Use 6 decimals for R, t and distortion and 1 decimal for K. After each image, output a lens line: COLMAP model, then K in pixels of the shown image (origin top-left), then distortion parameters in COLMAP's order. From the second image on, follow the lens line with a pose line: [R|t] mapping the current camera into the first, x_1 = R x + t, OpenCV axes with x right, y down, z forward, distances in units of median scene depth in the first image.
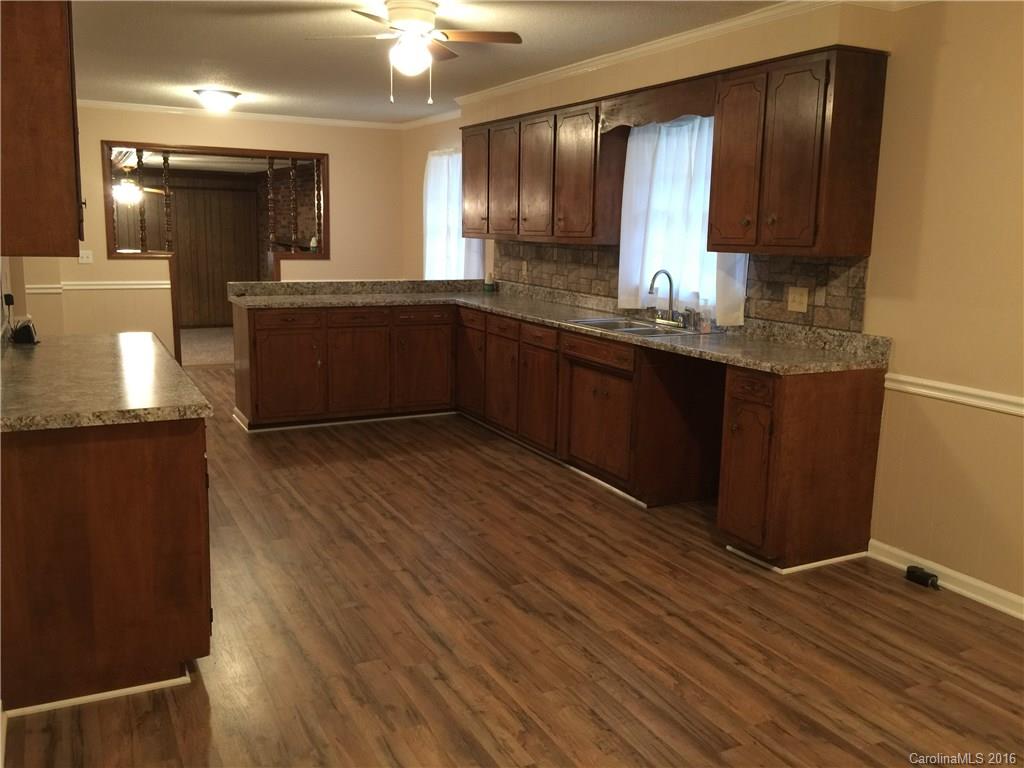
lens RADIAL K [[865.8, 0, 517.1], [0, 865.8, 383.4], [0, 0, 1]] dist [0.091665, -0.146141]
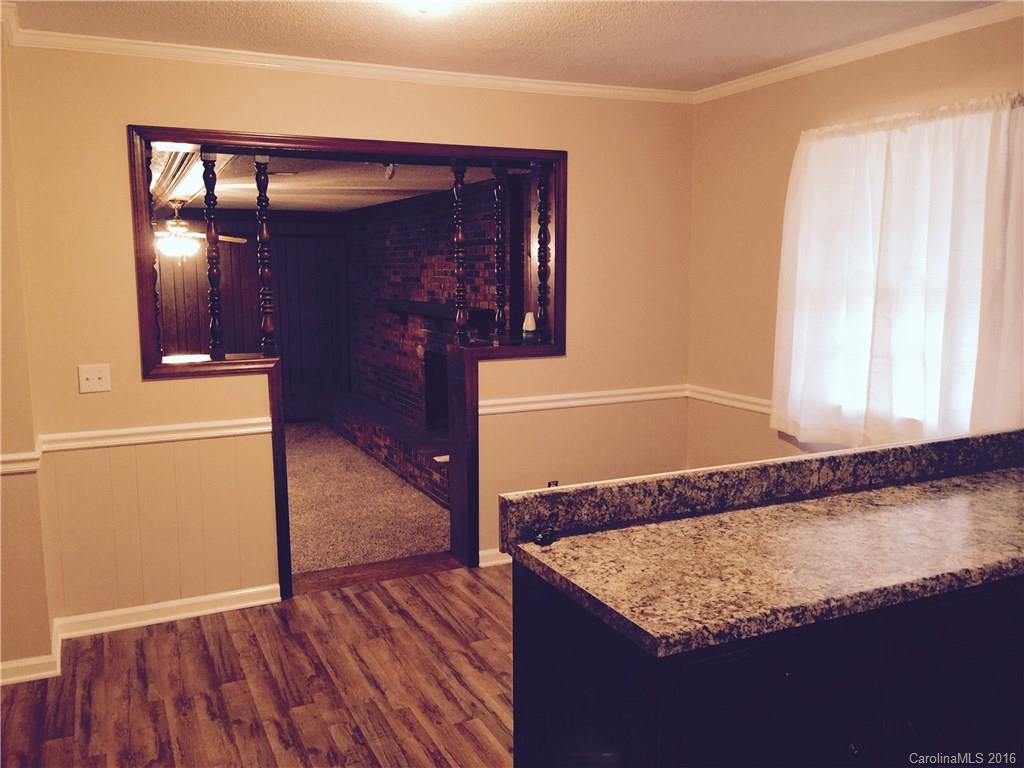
lens RADIAL K [[865.8, 0, 517.1], [0, 865.8, 383.4], [0, 0, 1]] dist [0.091665, -0.146141]
pose [[0.999035, -0.022117, -0.037957, -0.360846], [0.020278, 0.998633, -0.048170, -0.163307], [0.038971, 0.047353, 0.998118, 0.783602]]
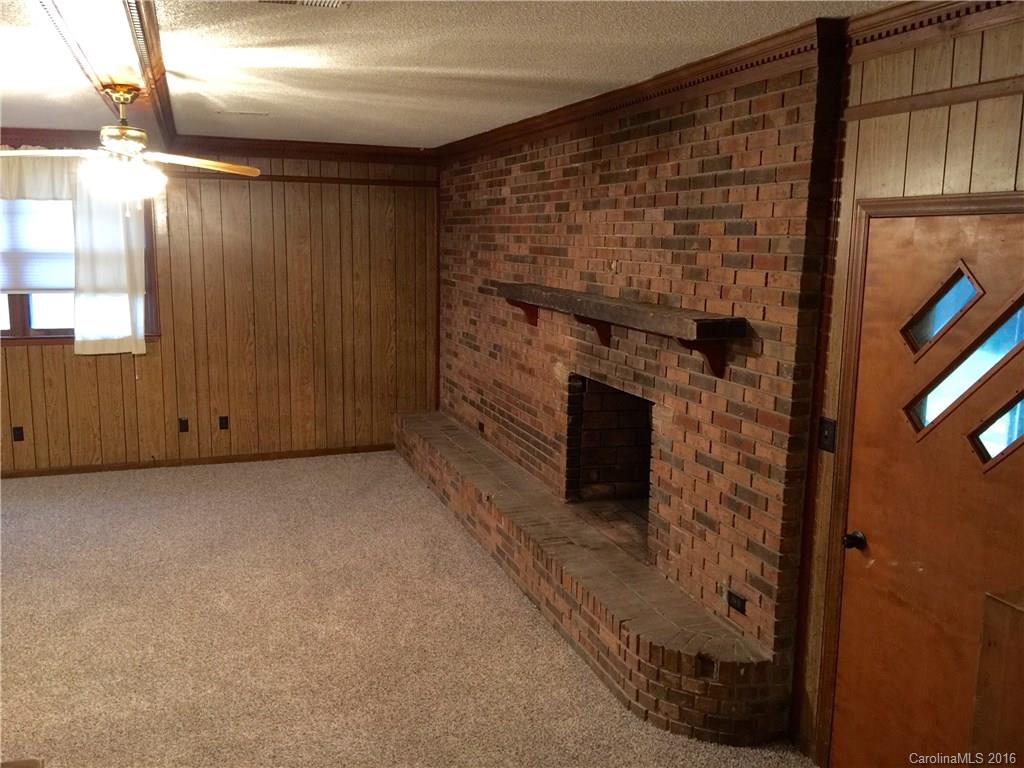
lens RADIAL K [[865.8, 0, 517.1], [0, 865.8, 383.4], [0, 0, 1]] dist [0.091665, -0.146141]
pose [[0.992040, 0.013838, -0.125161, -0.526503], [-0.015419, 0.999813, -0.011670, -0.279364], [0.124976, 0.013507, 0.992068, 1.418448]]
